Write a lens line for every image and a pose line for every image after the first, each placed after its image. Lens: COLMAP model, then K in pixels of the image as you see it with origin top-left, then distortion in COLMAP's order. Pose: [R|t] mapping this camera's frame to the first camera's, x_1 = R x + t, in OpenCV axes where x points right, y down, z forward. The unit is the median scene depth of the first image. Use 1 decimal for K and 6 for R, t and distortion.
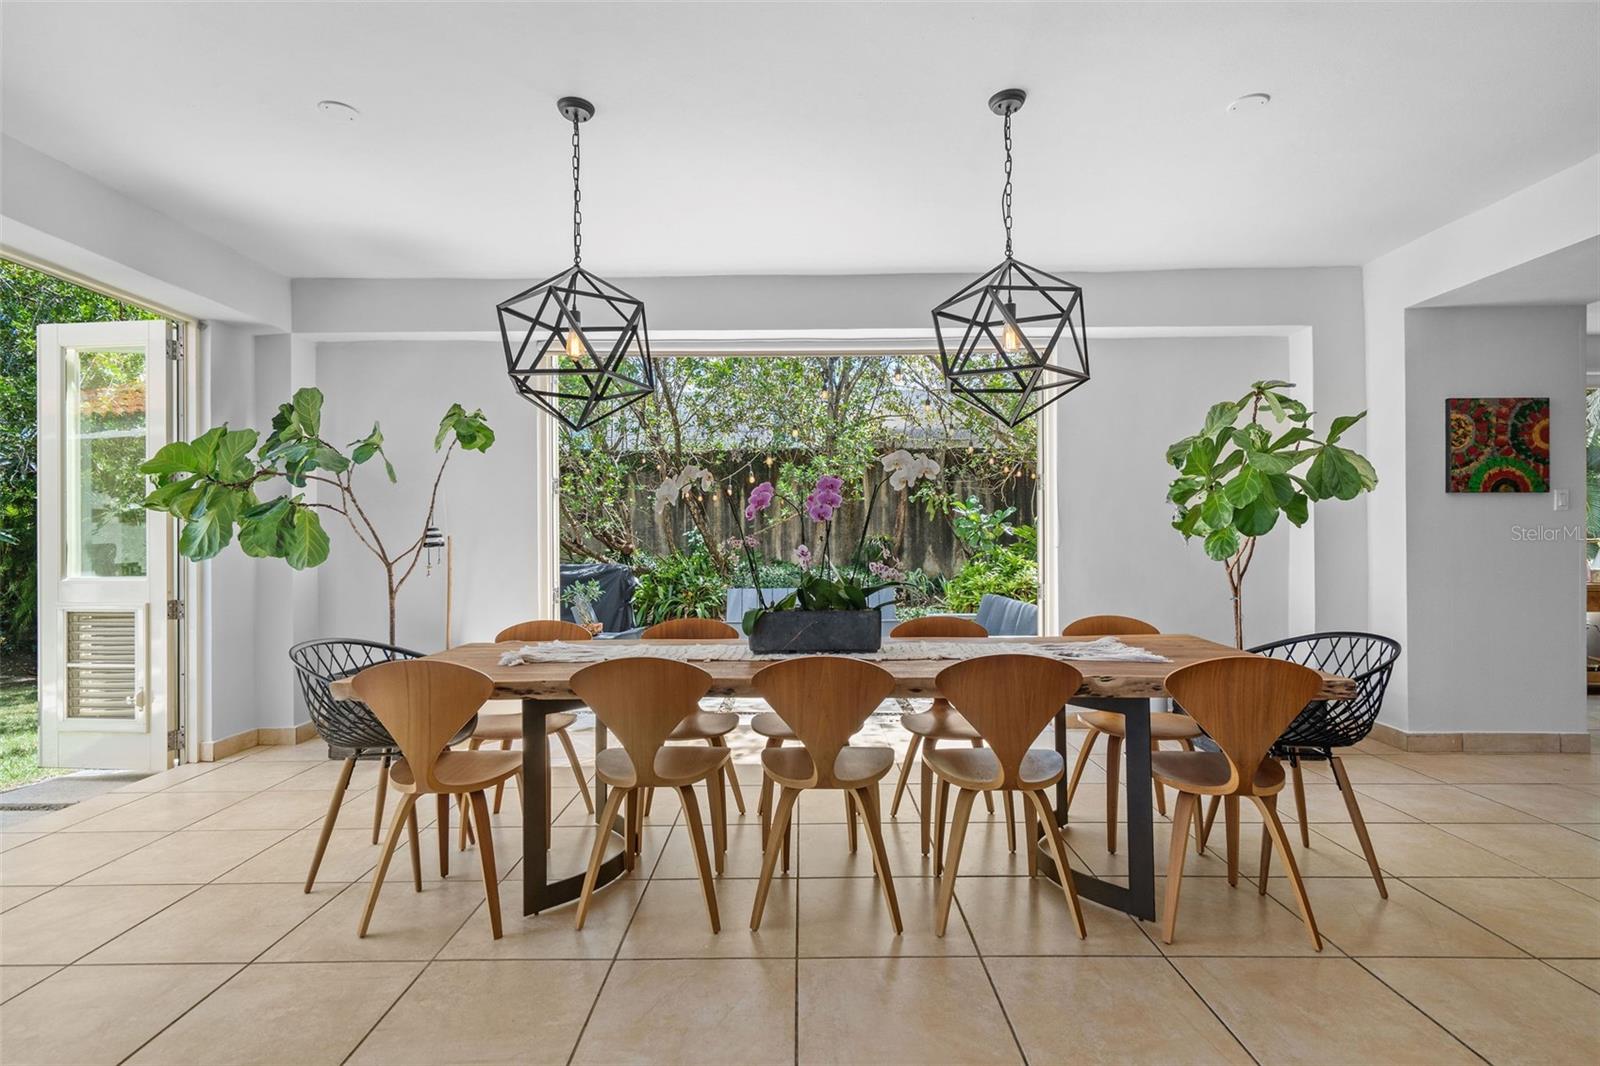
lens RADIAL K [[782.8, 0, 800.0], [0, 782.8, 533.0], [0, 0, 1]] dist [0.006815, 0.000480]
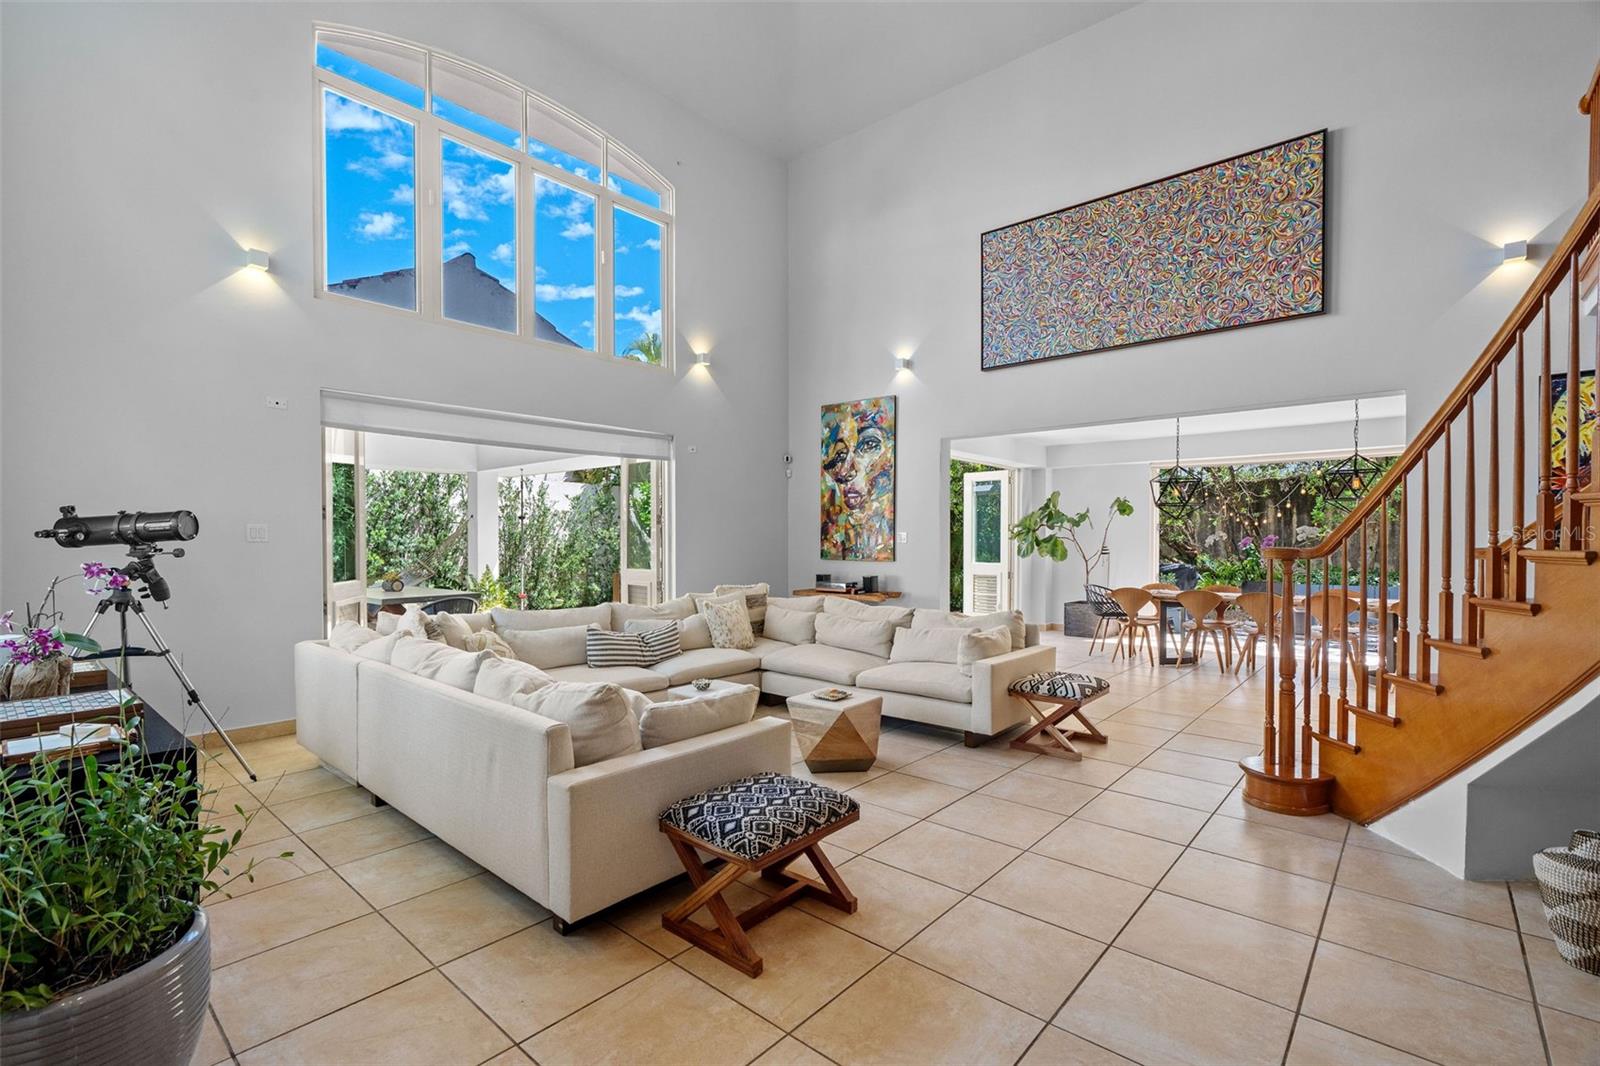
lens RADIAL K [[719.6, 0, 793.3], [0, 719.6, 547.3], [0, 0, 1]] dist [-0.002912, 0.000628]
pose [[0.749983, 0.012500, -0.661339, 0.301356], [0.000259, 0.999816, 0.019191, -0.049980], [0.661457, -0.014565, 0.749842, -1.404703]]
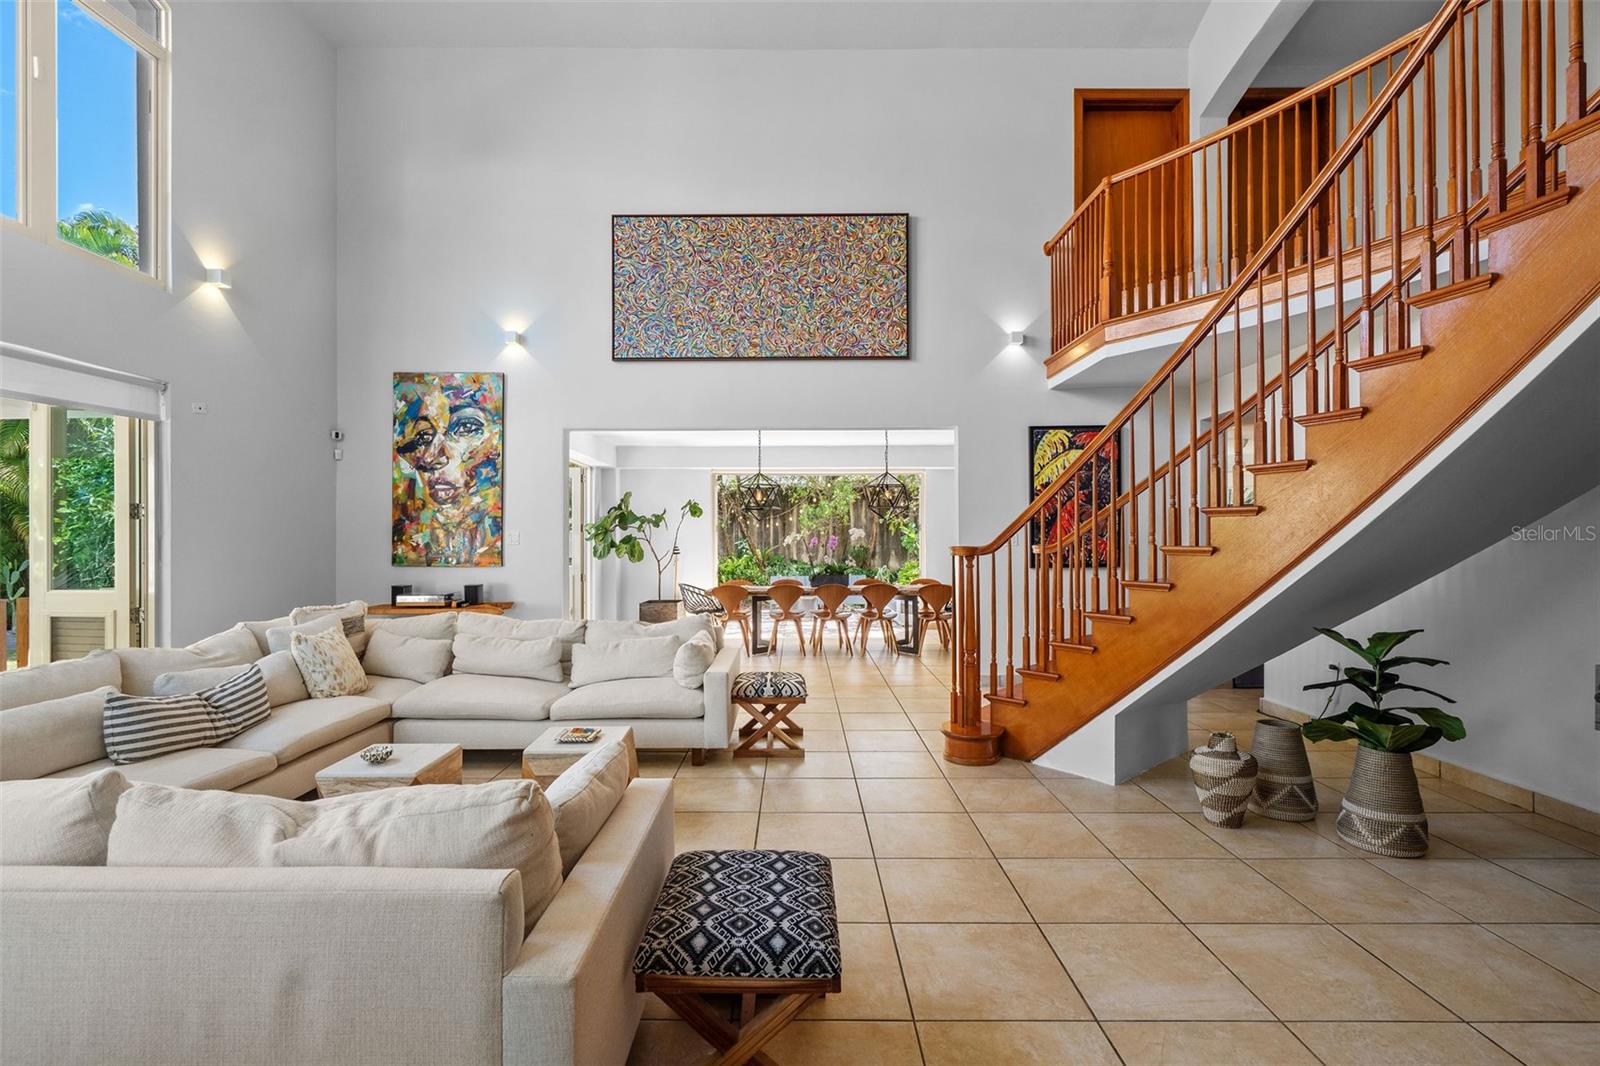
lens RADIAL K [[718.9, 0, 793.1], [0, 718.9, 535.3], [0, 0, 1]] dist [-0.003240, 0.001072]
pose [[0.999988, 0.001740, -0.004513, -0.082853], [-0.001738, 0.999998, 0.000475, -0.048664], [0.004513, -0.000468, 0.999990, -1.418889]]
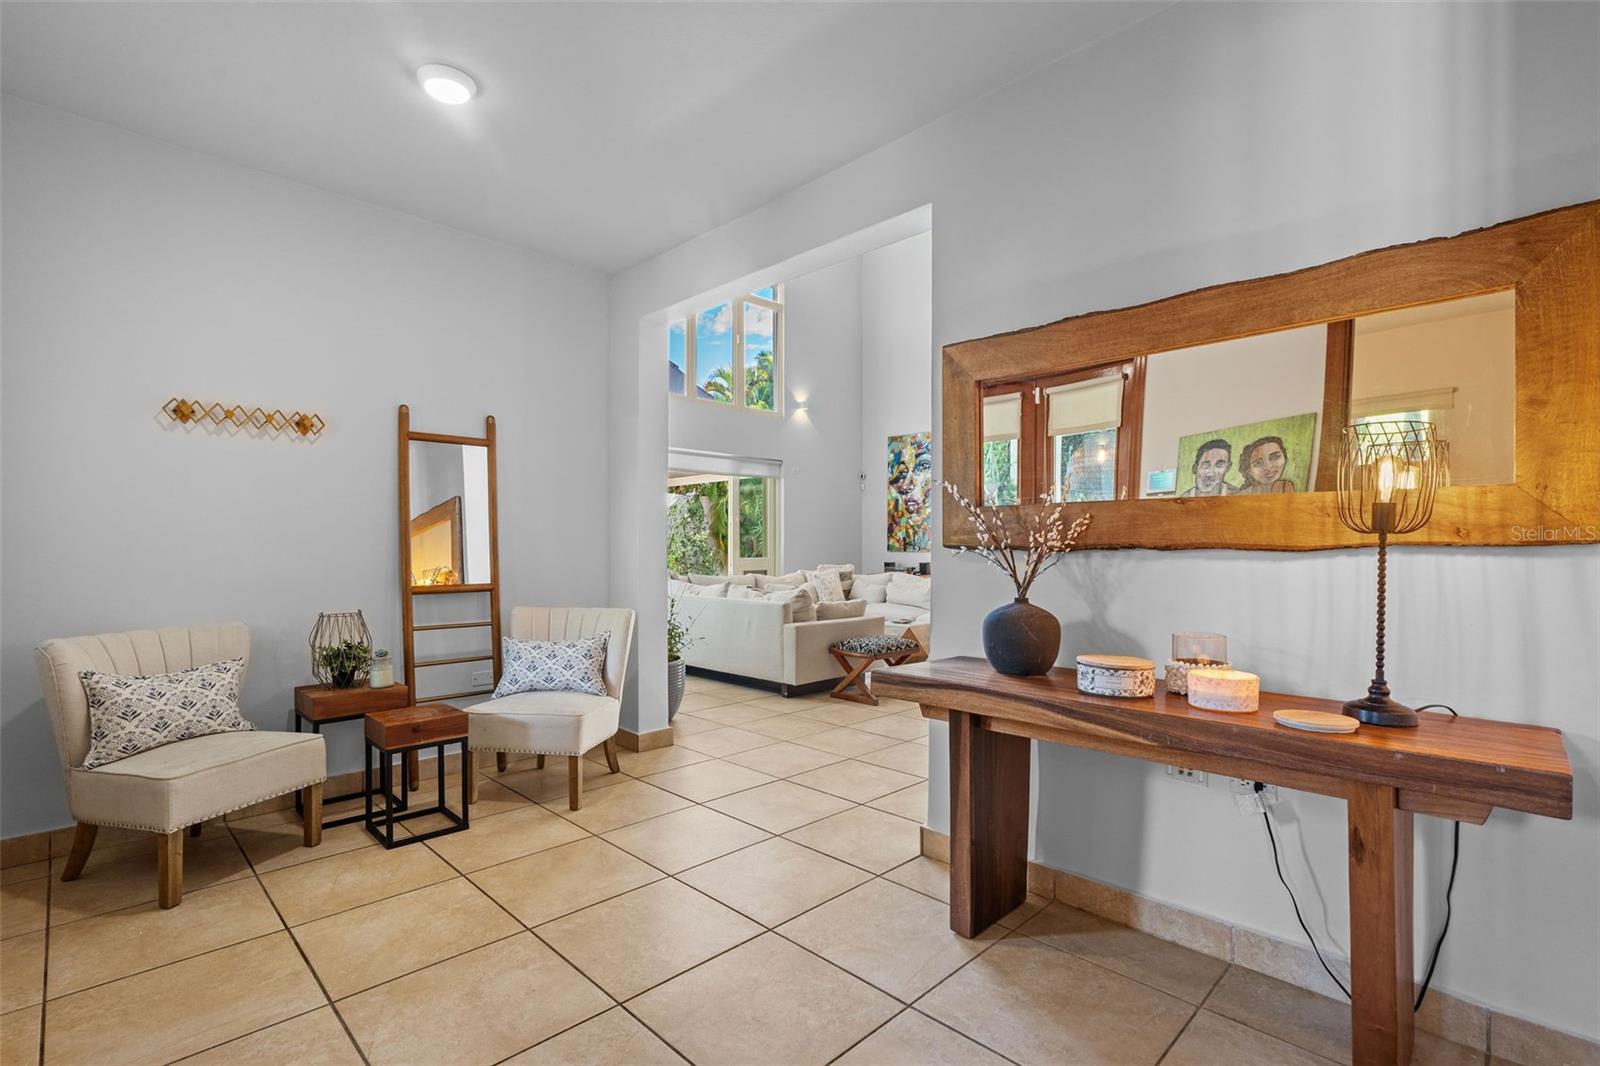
lens RADIAL K [[739.6, 0, 792.3], [0, 739.6, 545.5], [0, 0, 1]] dist [0.002283, 0.000525]
pose [[0.701227, 0.000014, -0.712938, 0.748139], [0.001276, 0.999998, 0.001275, -0.003874], [0.712937, -0.001804, 0.701225, -2.035081]]
